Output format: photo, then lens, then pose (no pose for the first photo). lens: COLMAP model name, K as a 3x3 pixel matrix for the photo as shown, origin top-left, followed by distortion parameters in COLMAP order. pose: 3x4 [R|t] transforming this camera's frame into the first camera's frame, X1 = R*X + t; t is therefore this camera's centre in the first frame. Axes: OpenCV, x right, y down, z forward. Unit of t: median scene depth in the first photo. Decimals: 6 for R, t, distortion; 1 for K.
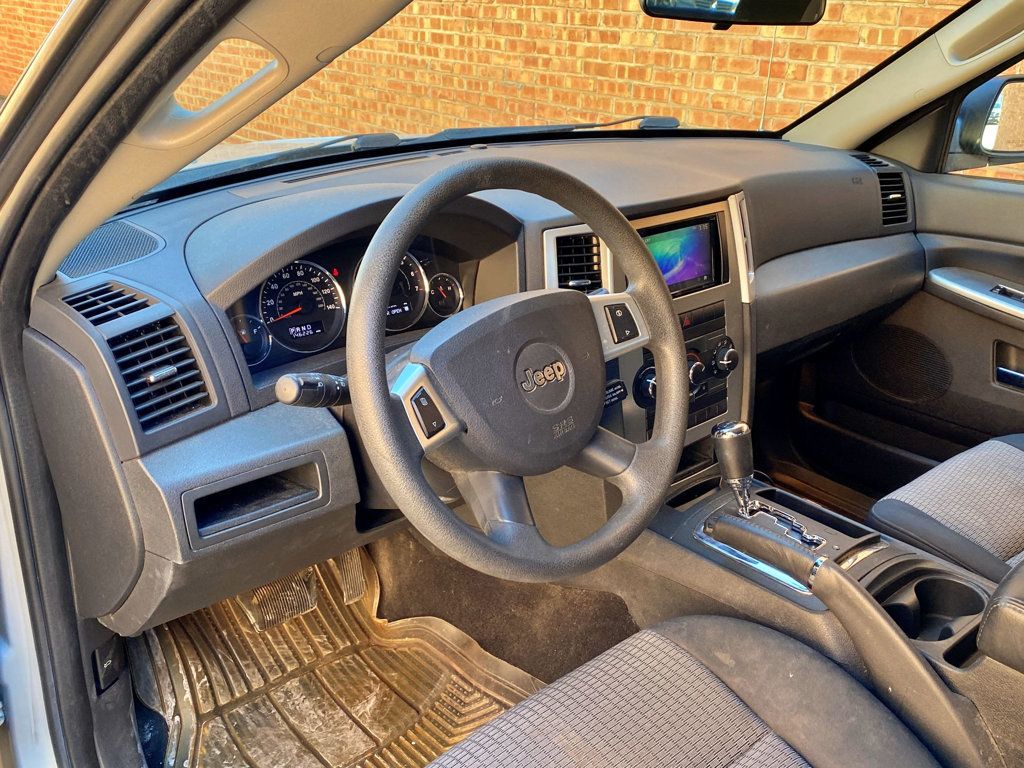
lens RADIAL K [[1024.0, 0, 517.7], [0, 1024.0, 406.5], [0, 0, 1]] dist [0.028193, -0.008556]
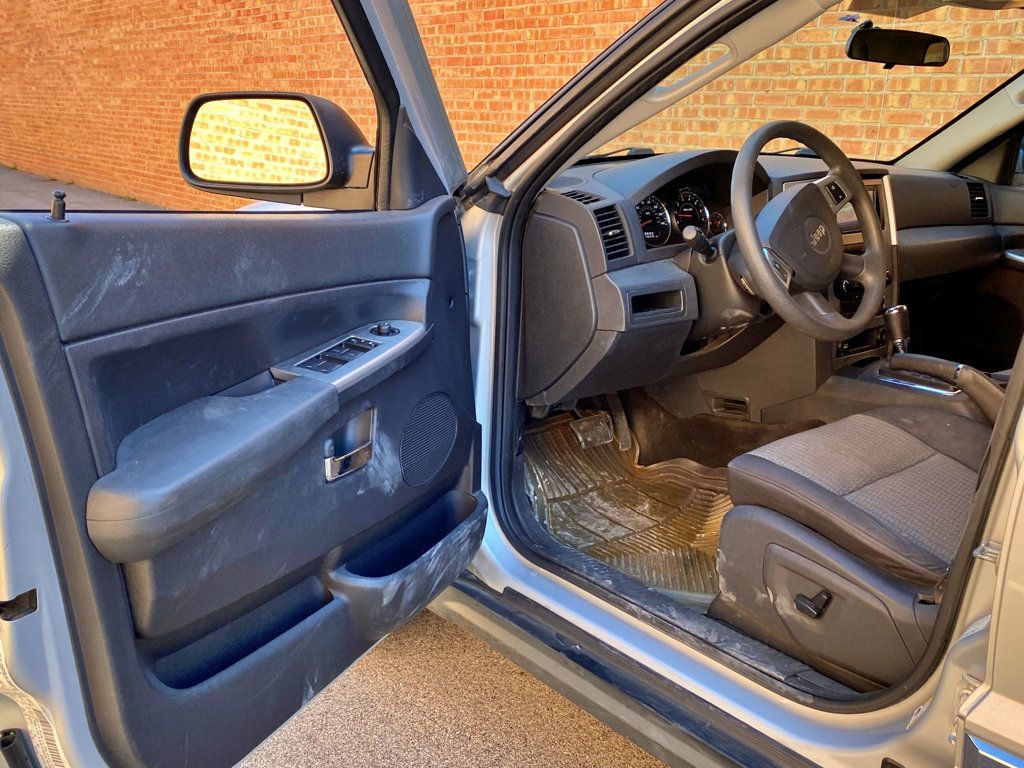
lens RADIAL K [[1024.0, 0, 517.7], [0, 1024.0, 406.5], [0, 0, 1]] dist [0.028193, -0.008556]
pose [[0.999448, 0.009878, -0.031725, -0.280316], [-0.013204, 0.994235, -0.106410, 0.299238], [0.030491, 0.106770, 0.993816, -0.515946]]
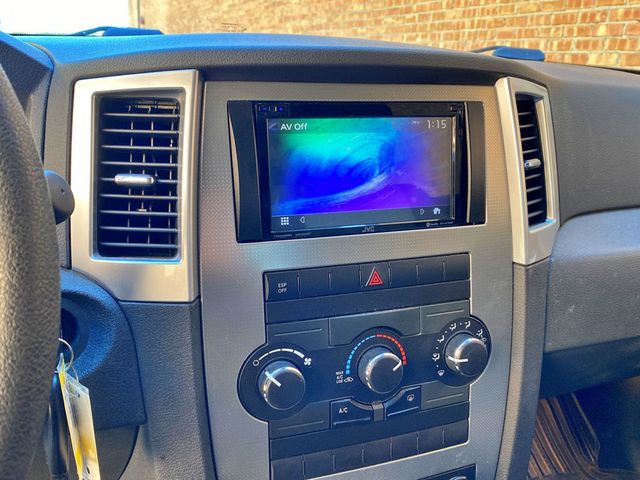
lens RADIAL K [[637.4, 0, 320.0], [0, 637.4, 240.0], [0, 0, 1]] dist [0.058439, -0.001284]
pose [[0.936954, 0.109264, -0.331932, 0.234775], [-0.150351, 0.983495, -0.100658, -0.059495], [0.315455, 0.144218, 0.937918, 0.611659]]
